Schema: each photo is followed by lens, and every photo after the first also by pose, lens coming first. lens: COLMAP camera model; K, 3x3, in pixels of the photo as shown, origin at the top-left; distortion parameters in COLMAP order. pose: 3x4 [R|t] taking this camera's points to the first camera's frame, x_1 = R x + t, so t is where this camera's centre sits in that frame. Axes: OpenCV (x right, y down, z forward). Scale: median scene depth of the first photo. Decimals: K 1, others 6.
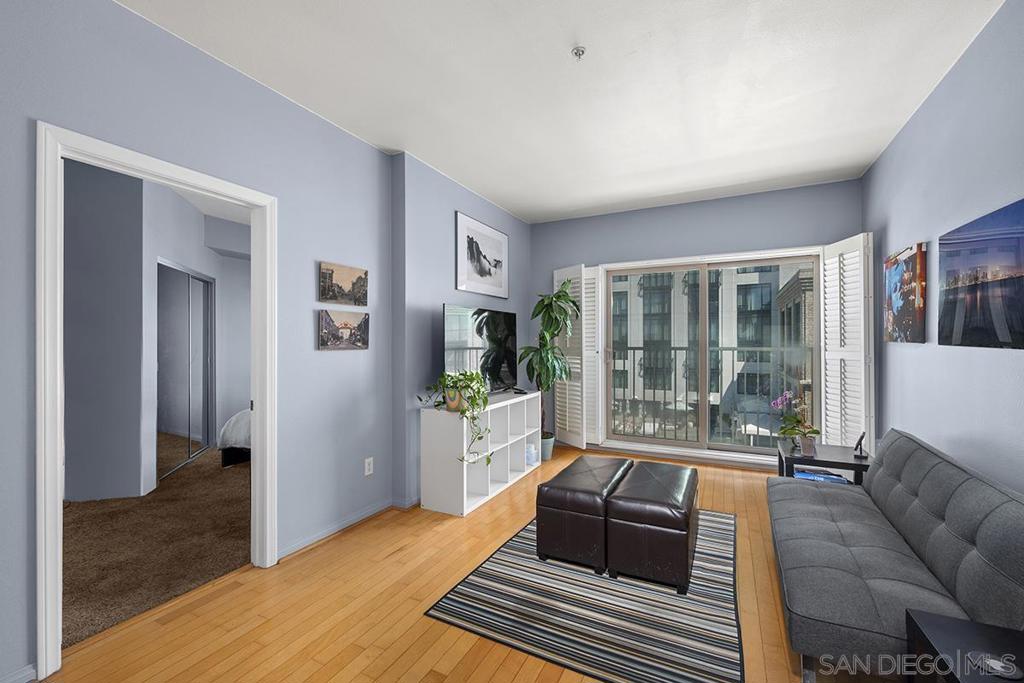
lens RADIAL K [[421.9, 0, 512.0], [0, 421.9, 341.5], [0, 0, 1]] dist [0.000191, 0.000012]
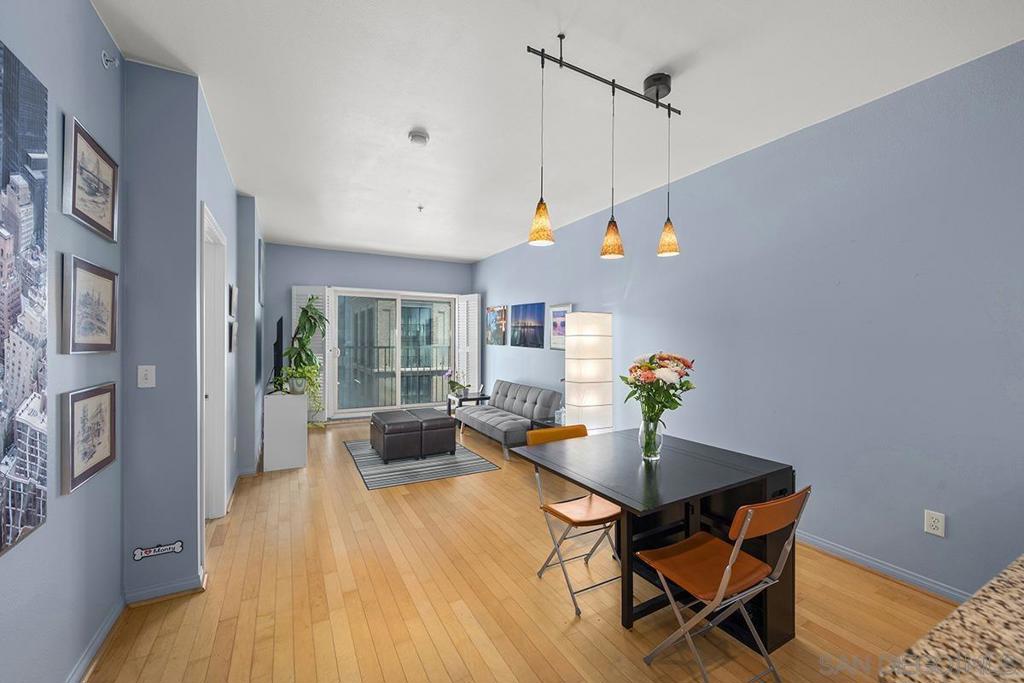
lens RADIAL K [[410.3, 0, 513.1], [0, 410.3, 342.7], [0, 0, 1]] dist [0.001036, 0.000266]
pose [[0.564126, 0.000674, 0.825689, -0.926674], [-0.010636, 0.999923, 0.006451, -0.024978], [-0.825620, -0.012421, 0.564089, -0.390395]]
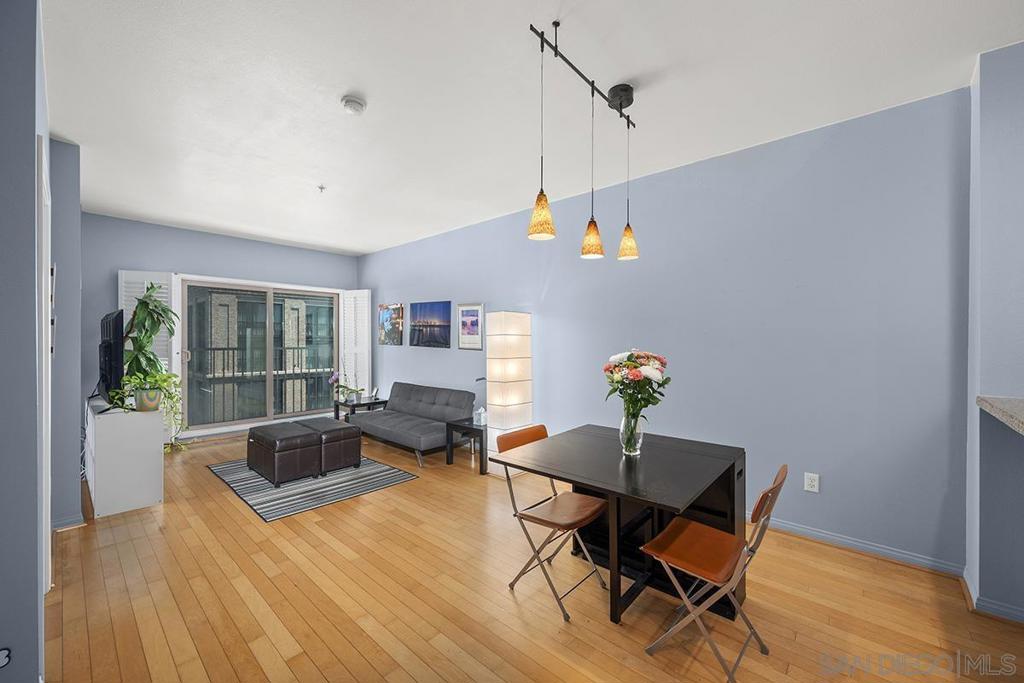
lens RADIAL K [[402.1, 0, 512.0], [0, 402.1, 341.5], [0, 0, 1]] dist [0.000593, 0.000126]
pose [[0.261118, 0.000143, 0.965307, -0.955933], [-0.007363, 0.999971, 0.001844, -0.023365], [-0.965279, -0.007589, 0.261111, -0.180267]]
